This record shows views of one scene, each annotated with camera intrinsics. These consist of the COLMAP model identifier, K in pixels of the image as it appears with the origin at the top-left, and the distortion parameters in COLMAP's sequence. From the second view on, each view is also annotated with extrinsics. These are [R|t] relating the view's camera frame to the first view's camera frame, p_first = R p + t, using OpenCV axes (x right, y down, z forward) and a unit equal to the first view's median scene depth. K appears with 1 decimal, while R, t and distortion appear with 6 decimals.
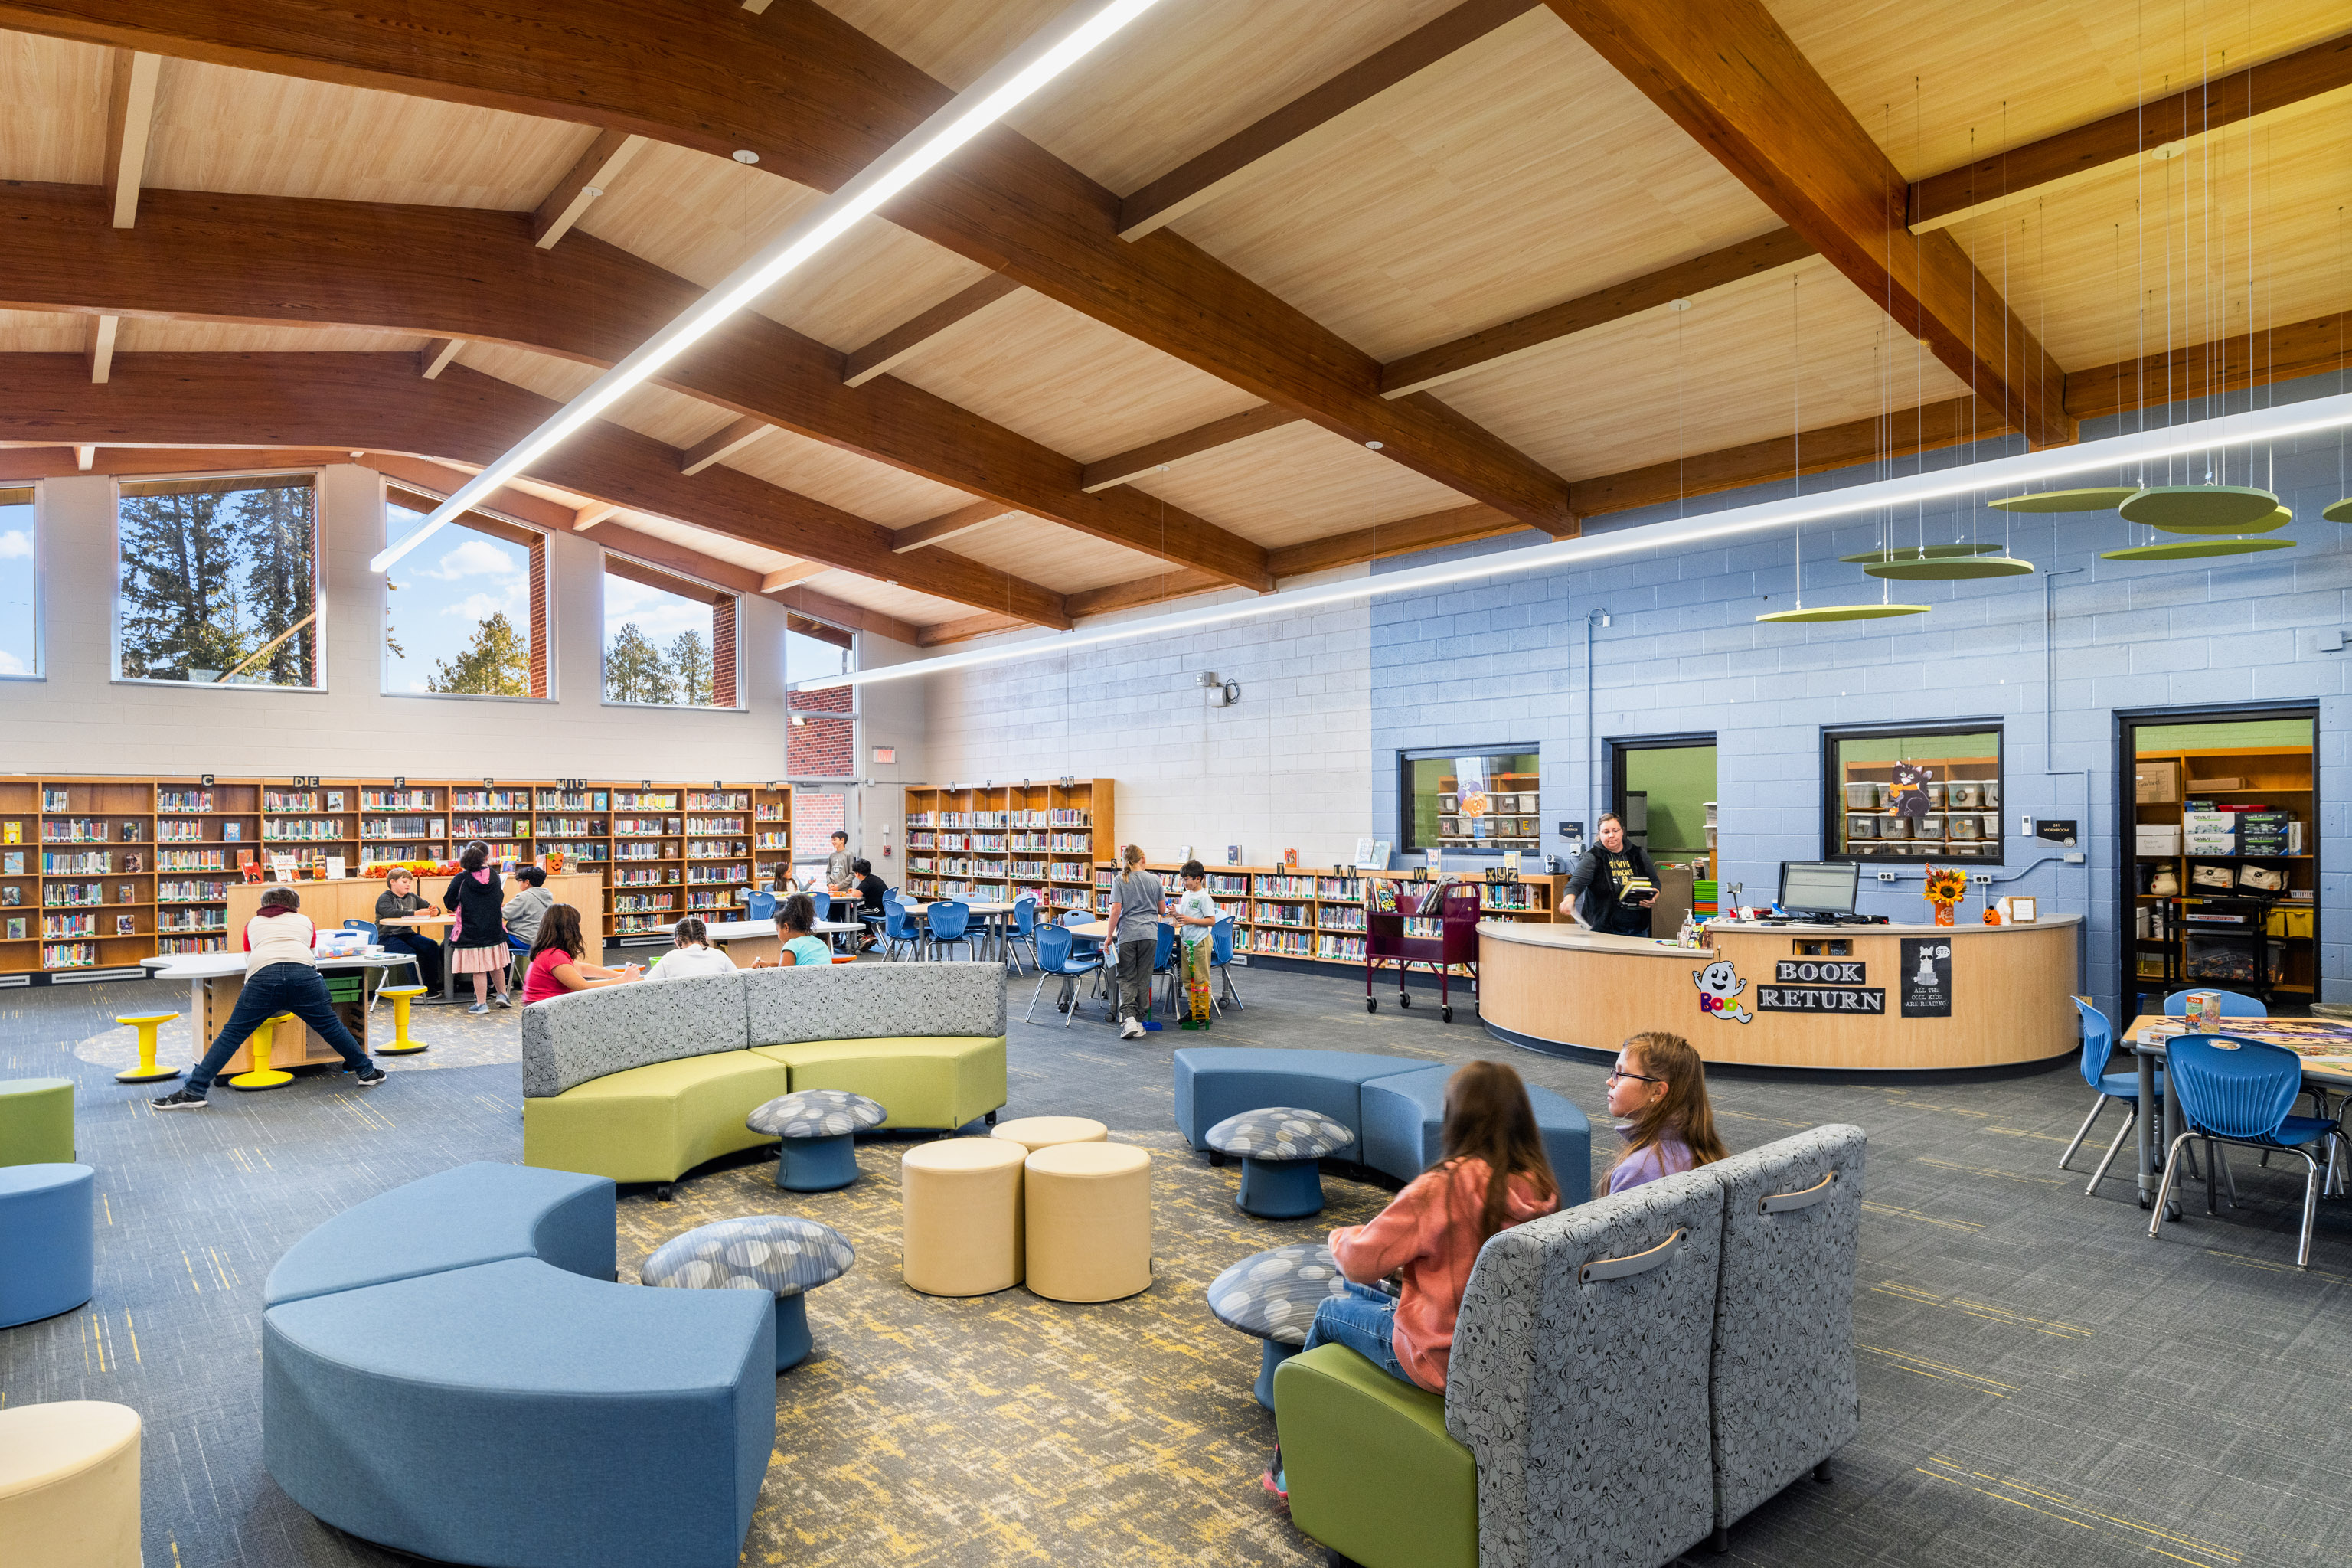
lens RADIAL K [[1367.2, 0, 1174.0], [0, 1367.2, 819.8], [0, 0, 1]] dist [-0.002269, 0.000903]
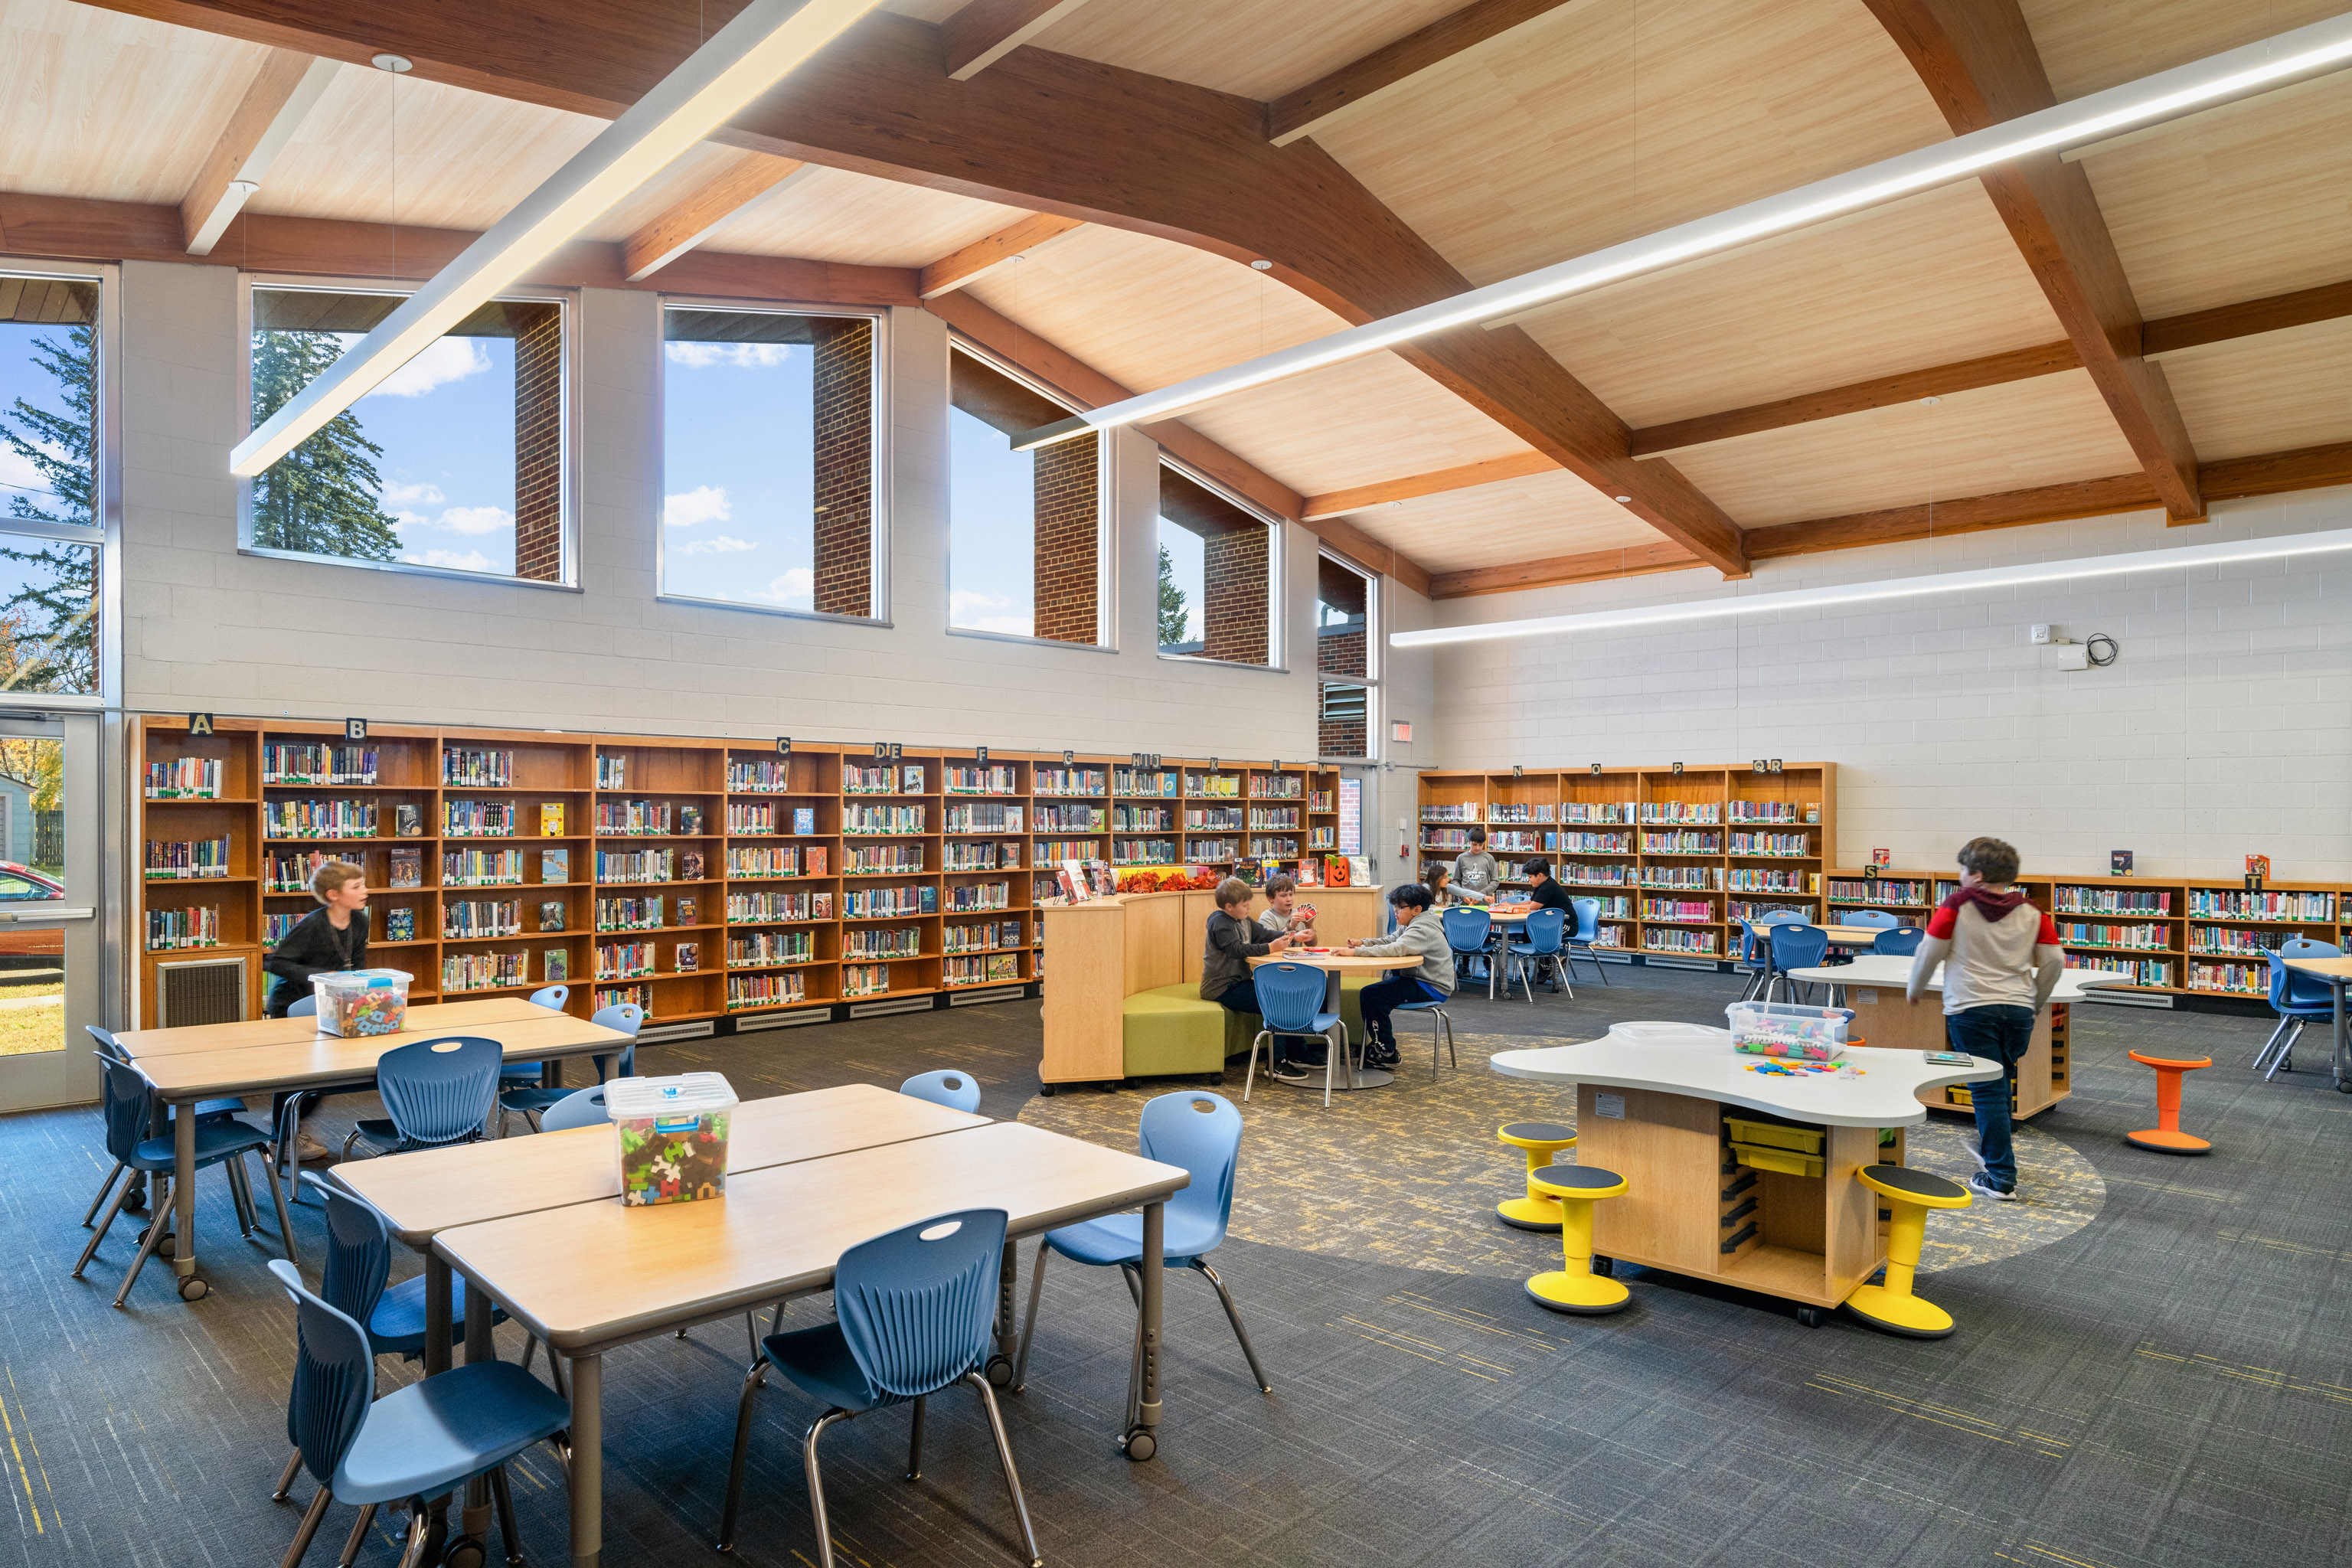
lens RADIAL K [[1367.2, 0, 1174.0], [0, 1367.2, 819.8], [0, 0, 1]] dist [-0.002269, 0.000903]
pose [[0.995957, 0.008717, 0.089403, -0.529860], [-0.008955, 0.999957, 0.002256, 0.004477], [-0.089380, -0.003047, 0.995993, 0.274780]]
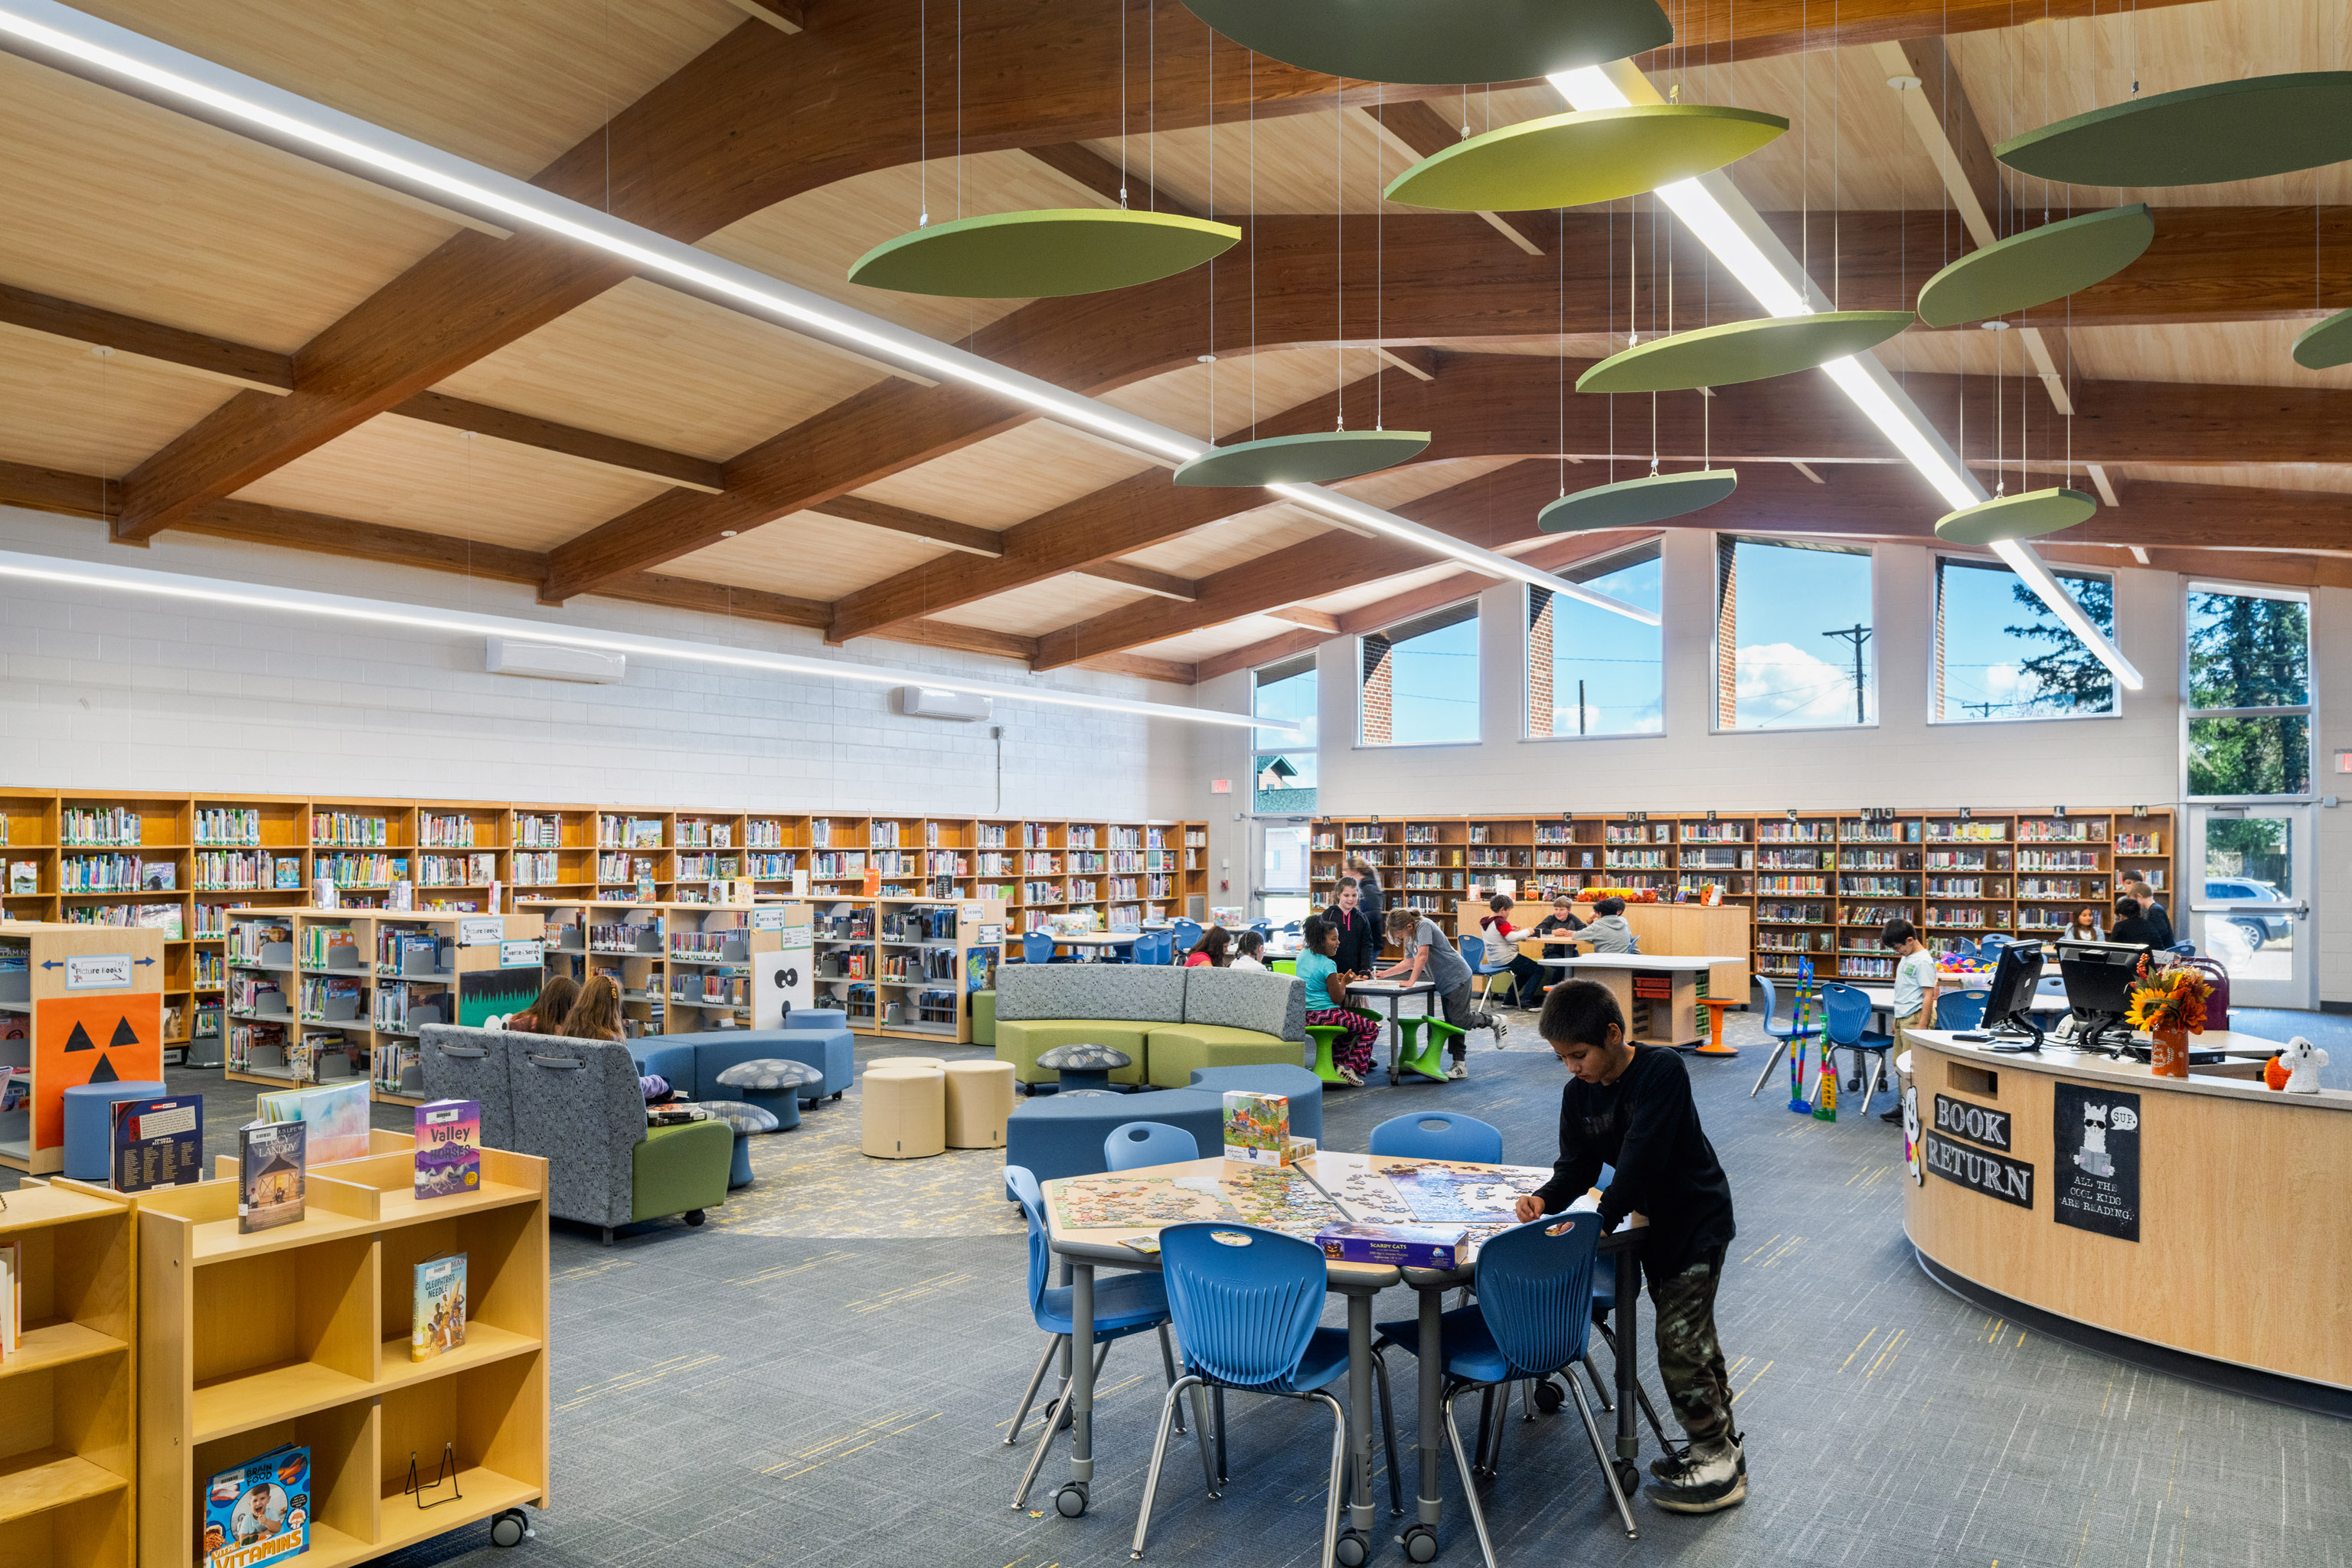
lens RADIAL K [[1646.5, 0, 1119.0], [0, 1646.5, 793.4], [0, 0, 1]] dist [-0.006162, -0.003913]
pose [[0.254492, -0.026773, -0.966704, 0.554711], [-0.004193, 0.999577, -0.028788, -0.005853], [0.967066, 0.011380, 0.254272, 0.227882]]
